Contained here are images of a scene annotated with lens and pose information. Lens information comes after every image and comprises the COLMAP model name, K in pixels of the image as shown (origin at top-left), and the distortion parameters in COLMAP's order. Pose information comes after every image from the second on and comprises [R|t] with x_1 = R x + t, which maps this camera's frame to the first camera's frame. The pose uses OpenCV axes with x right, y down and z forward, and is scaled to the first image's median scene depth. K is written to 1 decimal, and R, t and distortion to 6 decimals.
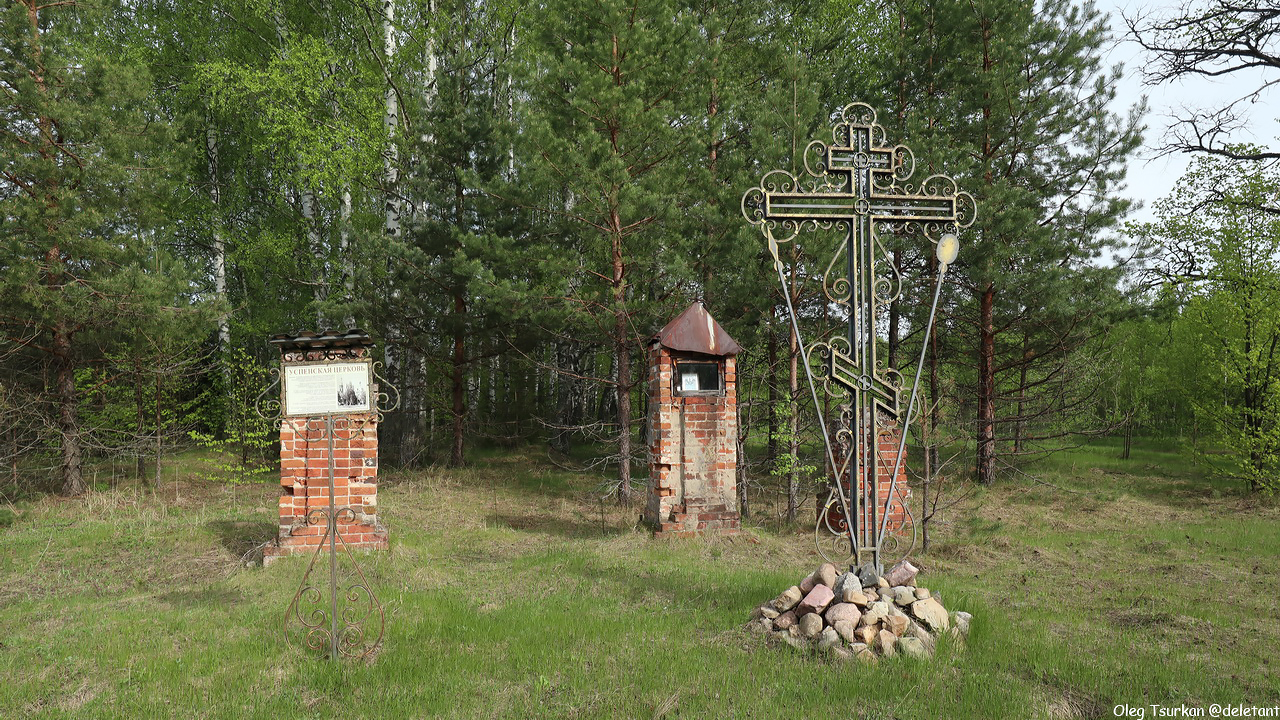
lens RADIAL K [[872.9, 0, 643.8], [0, 872.9, 354.5], [0, 0, 1]] dist [-0.033994, 0.002303]
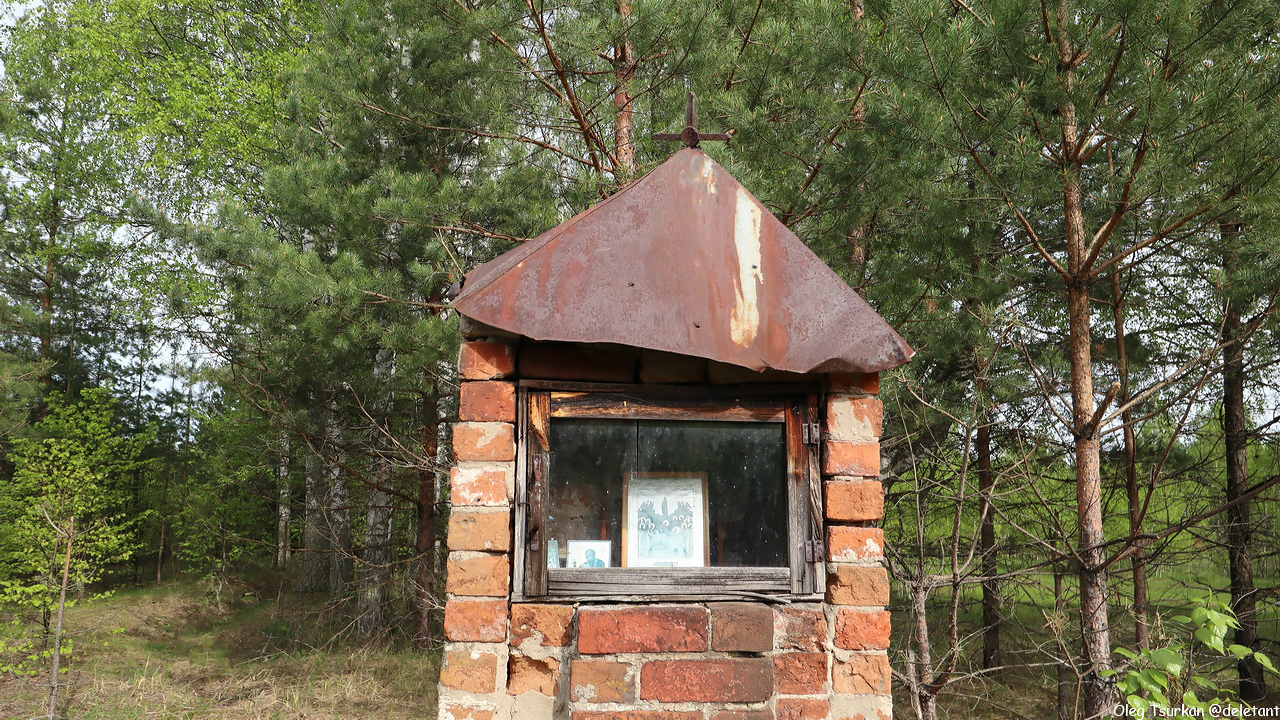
lens RADIAL K [[872.9, 0, 639.4], [0, 872.9, 355.6], [0, 0, 1]] dist [-0.033994, 0.002303]
pose [[0.978011, -0.022021, -0.207389, 0.095610], [-0.006055, 0.990993, -0.133780, 0.021700], [0.208467, 0.132094, 0.969068, 0.826108]]
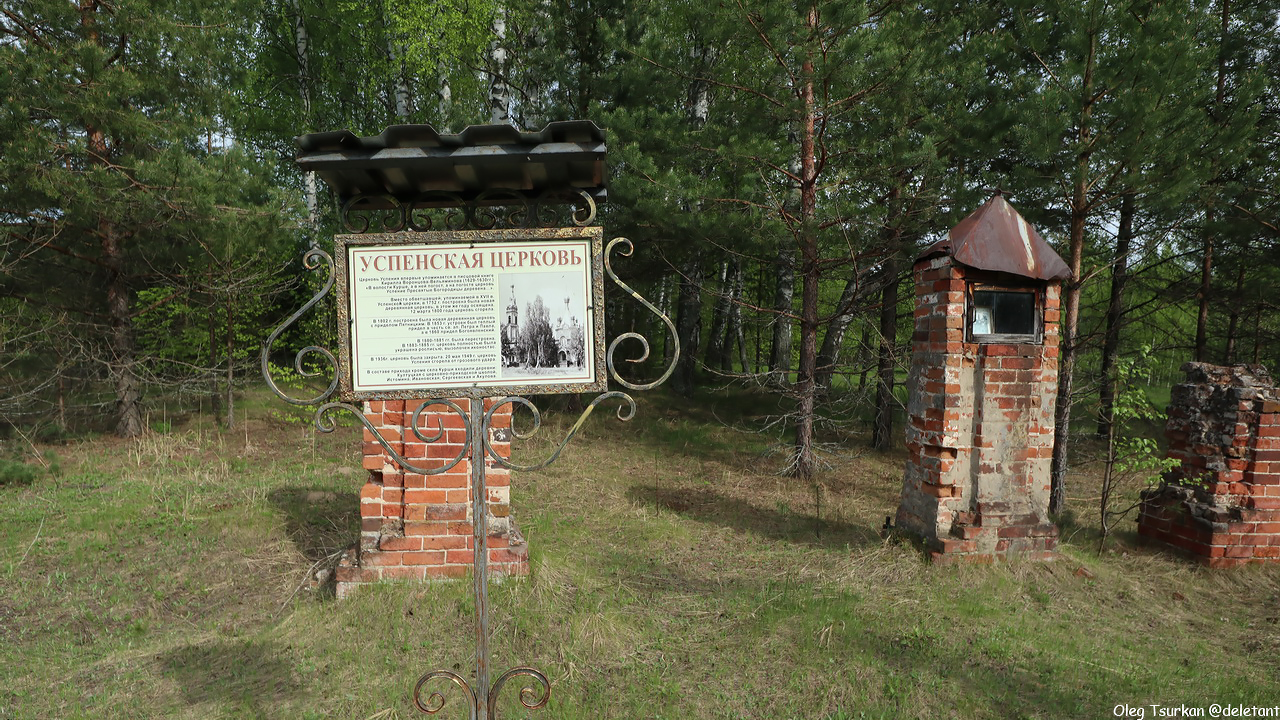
lens RADIAL K [[850.8, 0, 640.2], [0, 850.8, 368.2], [0, 0, 1]] dist [-0.047265, 0.002373]
pose [[0.995249, 0.032667, -0.091722, -0.145273], [-0.024035, 0.995311, 0.093690, 0.014665], [0.094352, -0.091040, 0.991367, 0.367996]]
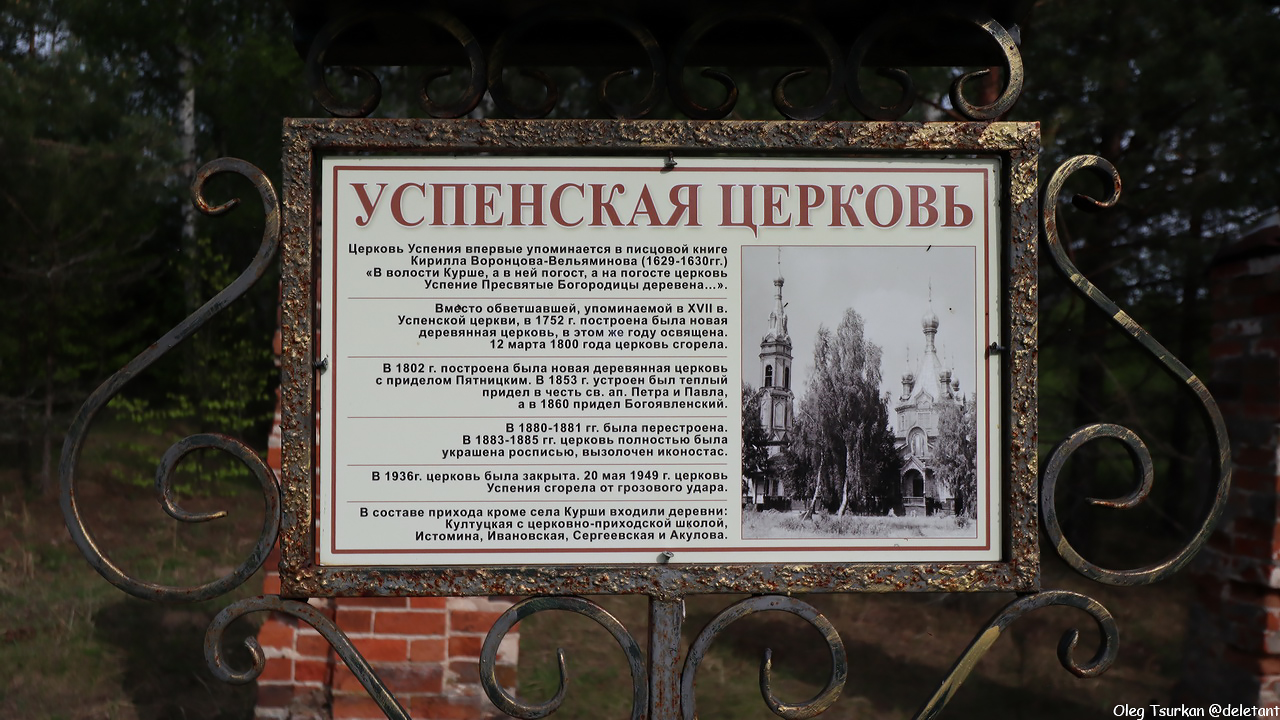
lens RADIAL K [[1260.9, 0, 633.4], [0, 1260.9, 365.8], [0, 0, 1]] dist [-0.004949, 0.000000]
pose [[0.991296, 0.061499, -0.116406, -0.187729], [-0.054891, 0.996739, 0.059155, 0.016163], [0.119664, -0.052250, 0.991439, 0.448307]]
